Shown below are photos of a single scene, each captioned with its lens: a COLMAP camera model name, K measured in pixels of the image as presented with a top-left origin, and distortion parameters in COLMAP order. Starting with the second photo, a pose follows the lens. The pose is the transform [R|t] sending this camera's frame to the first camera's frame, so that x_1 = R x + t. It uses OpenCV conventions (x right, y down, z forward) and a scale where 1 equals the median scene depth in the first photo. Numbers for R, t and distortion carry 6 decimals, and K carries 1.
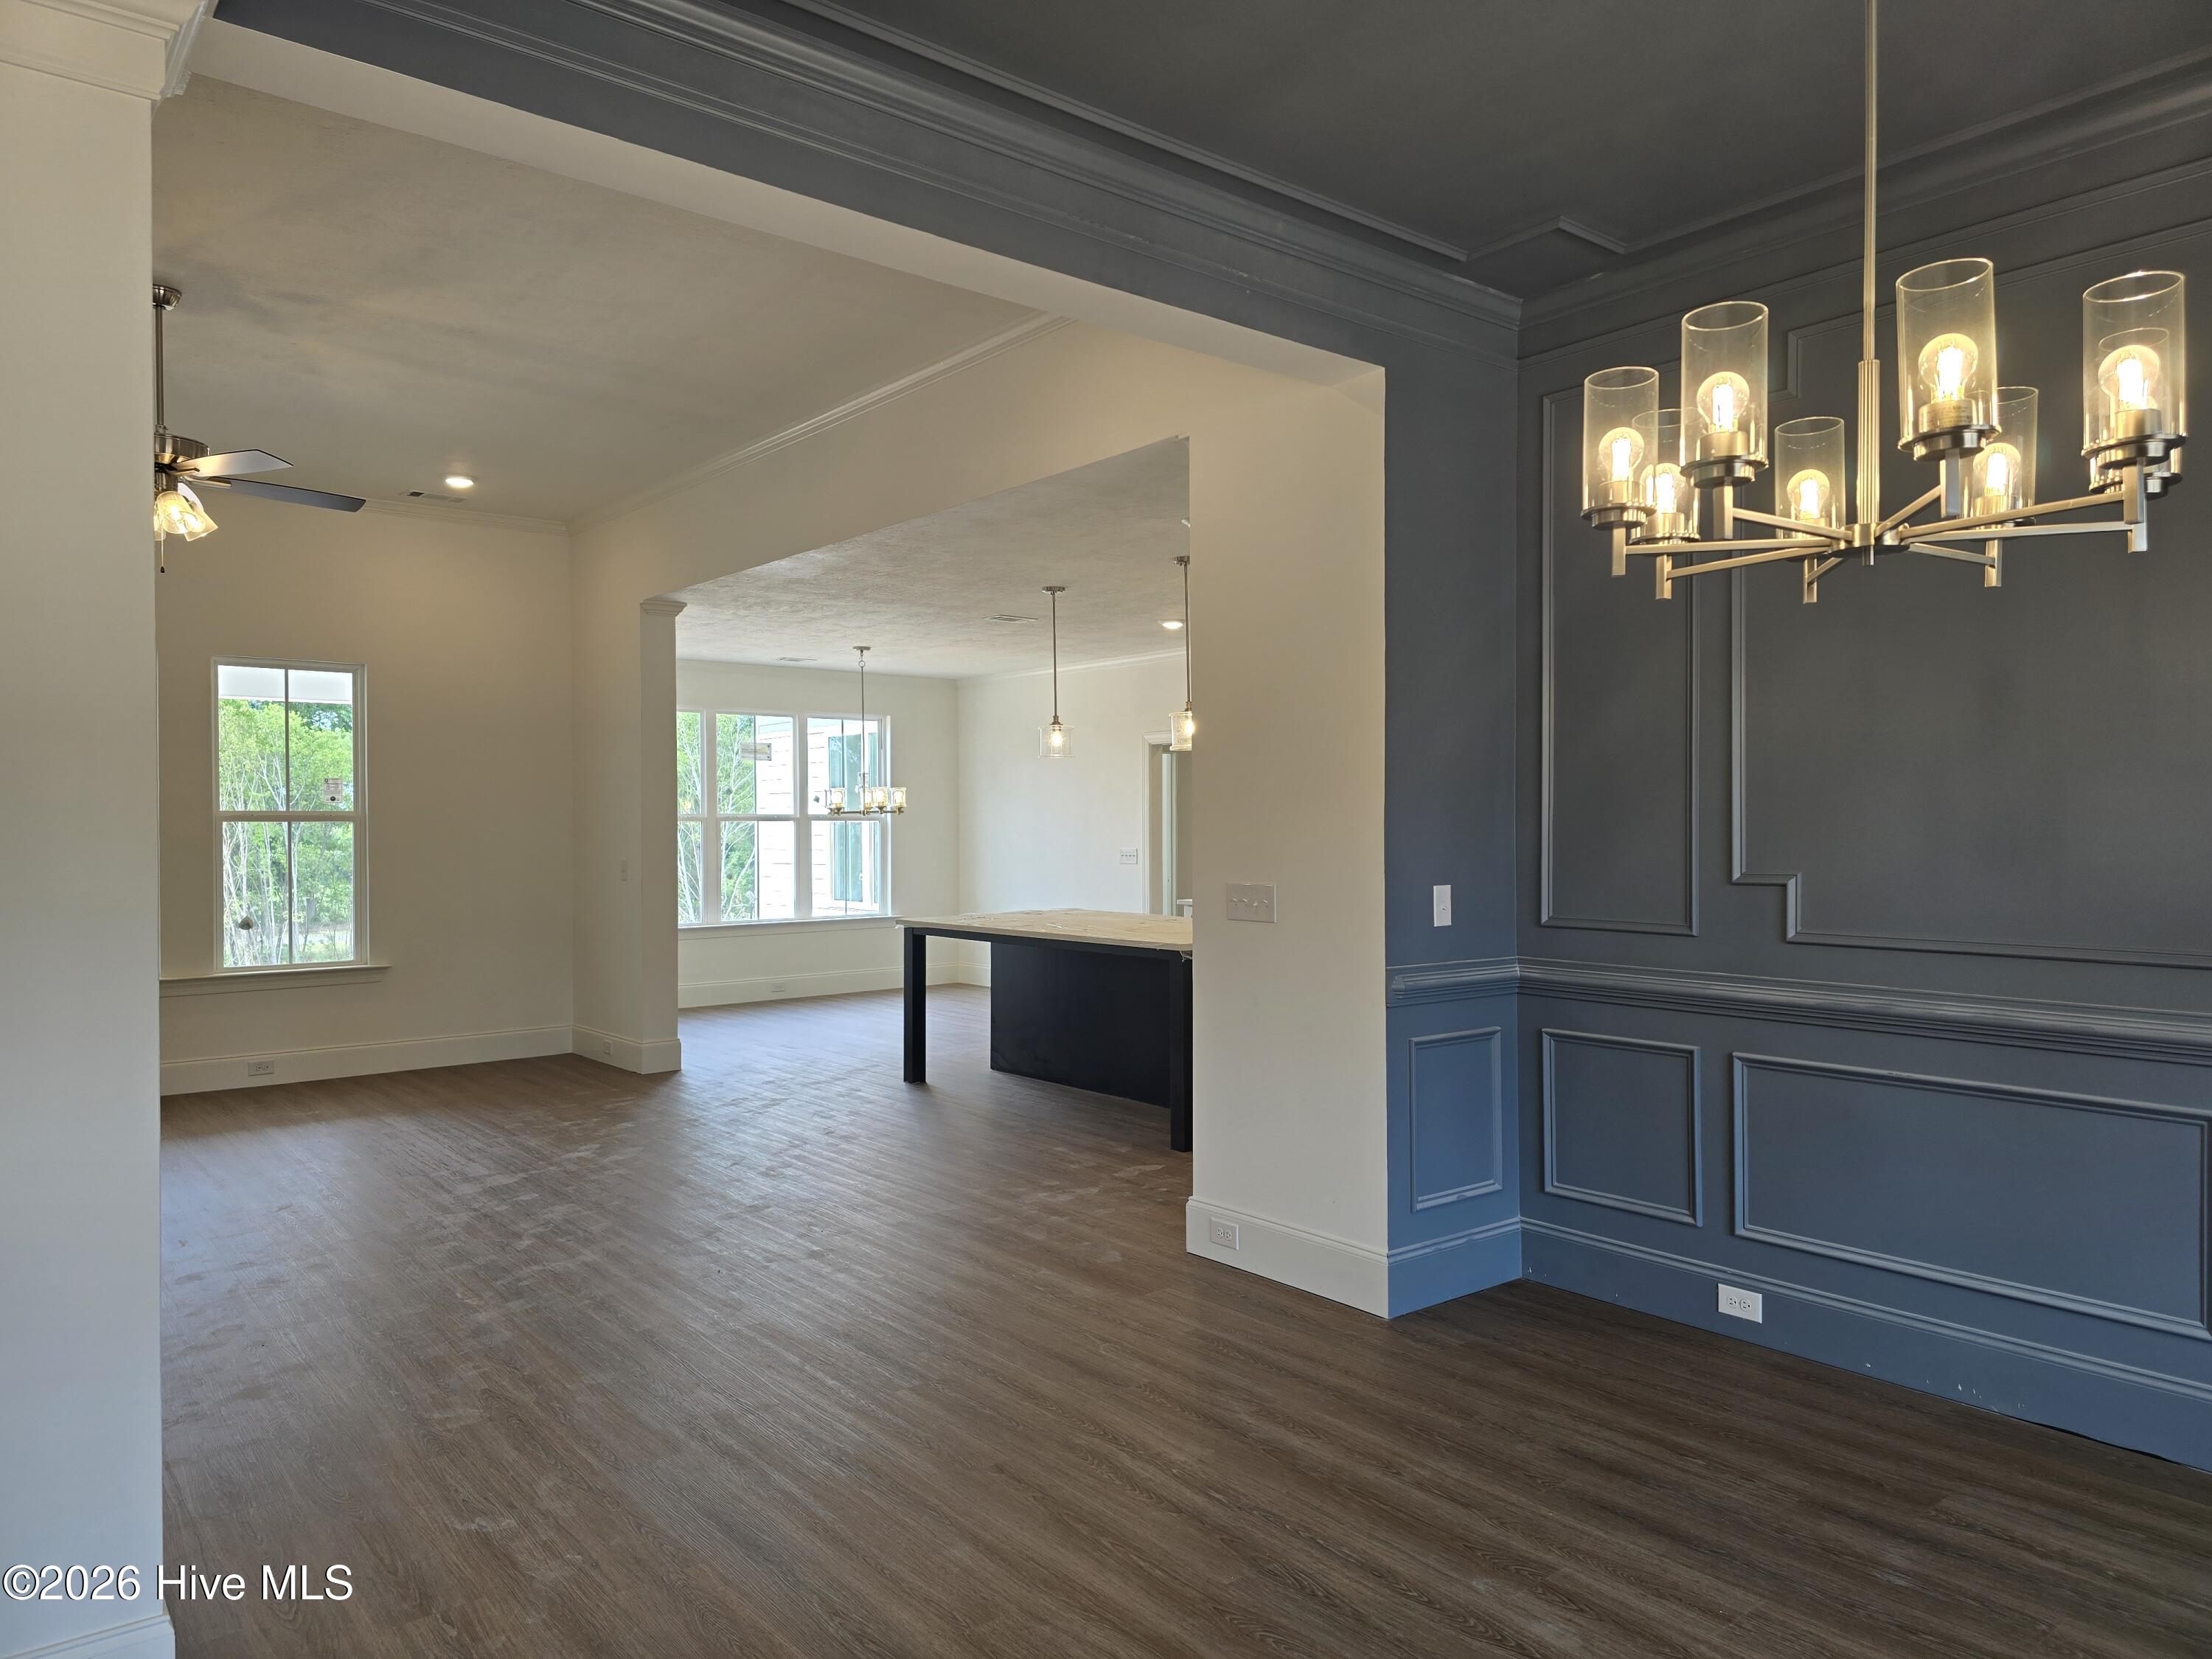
lens RADIAL K [[1495.7, 0, 1105.3], [0, 1495.7, 828.4], [0, 0, 1]] dist [0.051309, -0.028630]
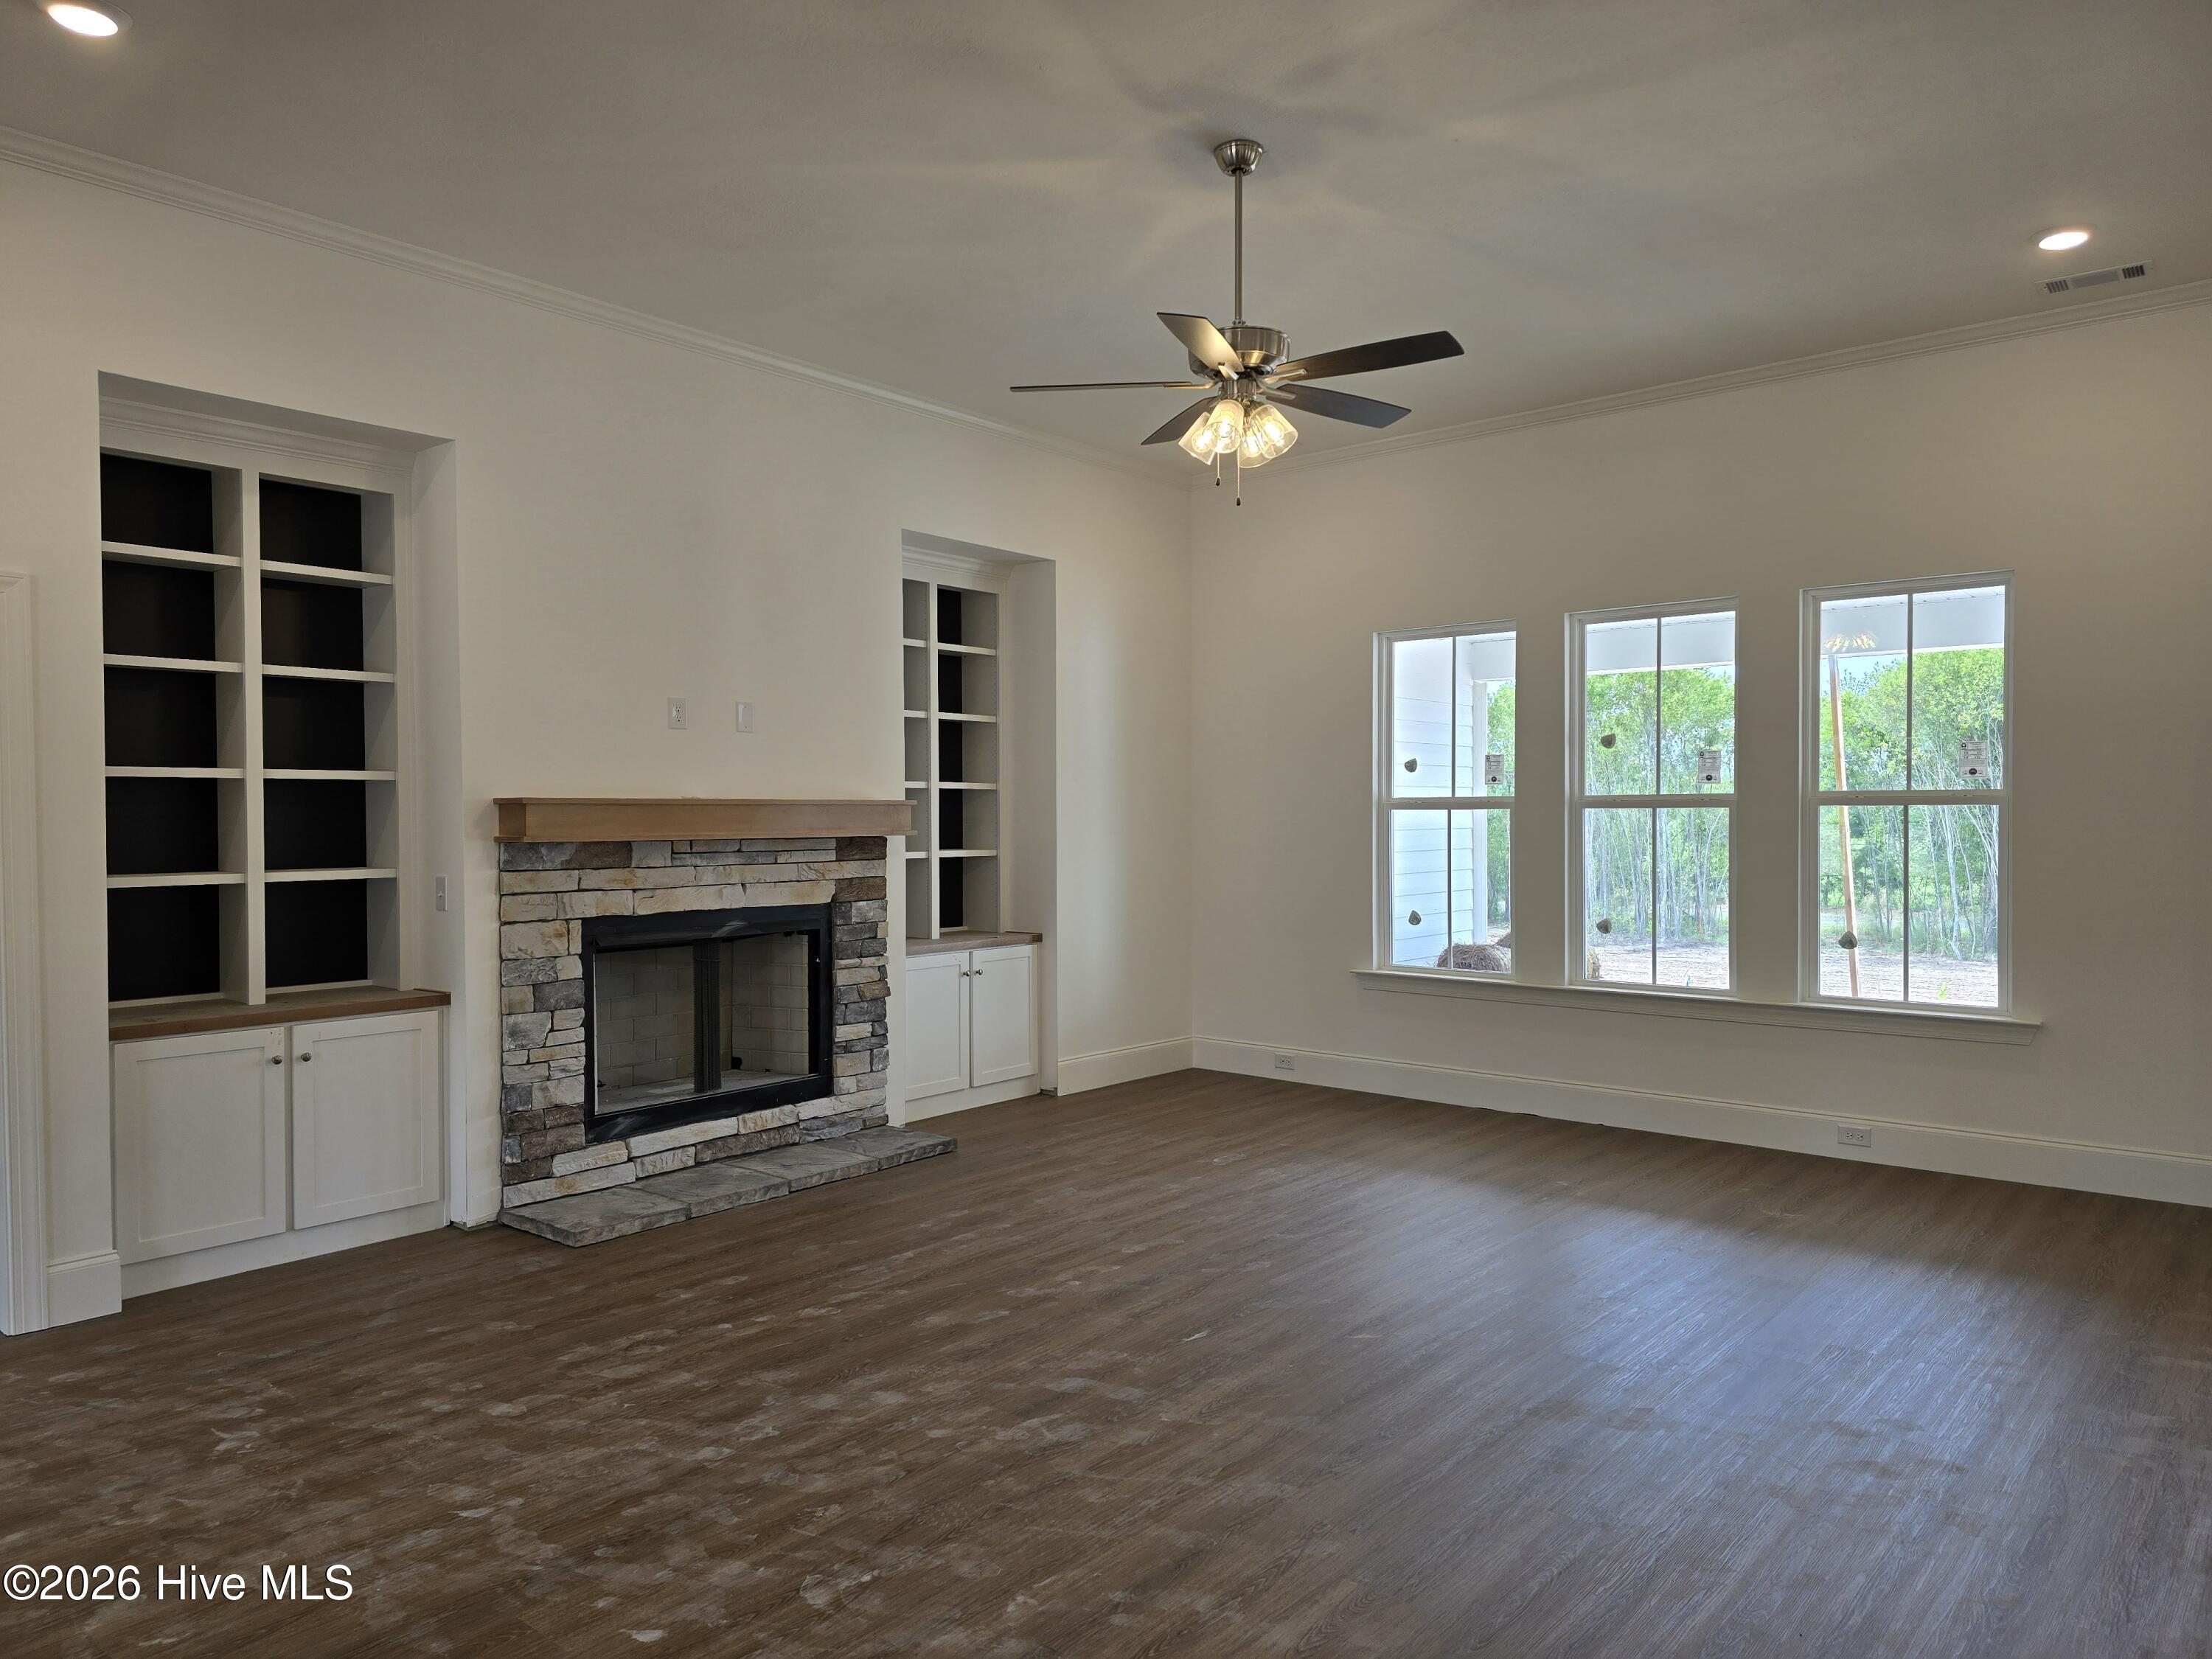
lens RADIAL K [[1495.7, 0, 1111.8], [0, 1495.7, 836.6], [0, 0, 1]] dist [0.051309, -0.028630]
pose [[0.193112, 0.021727, -0.980936, 0.097638], [0.001118, 0.999749, 0.022364, -0.005757], [0.981176, -0.005416, 0.193039, 0.498278]]
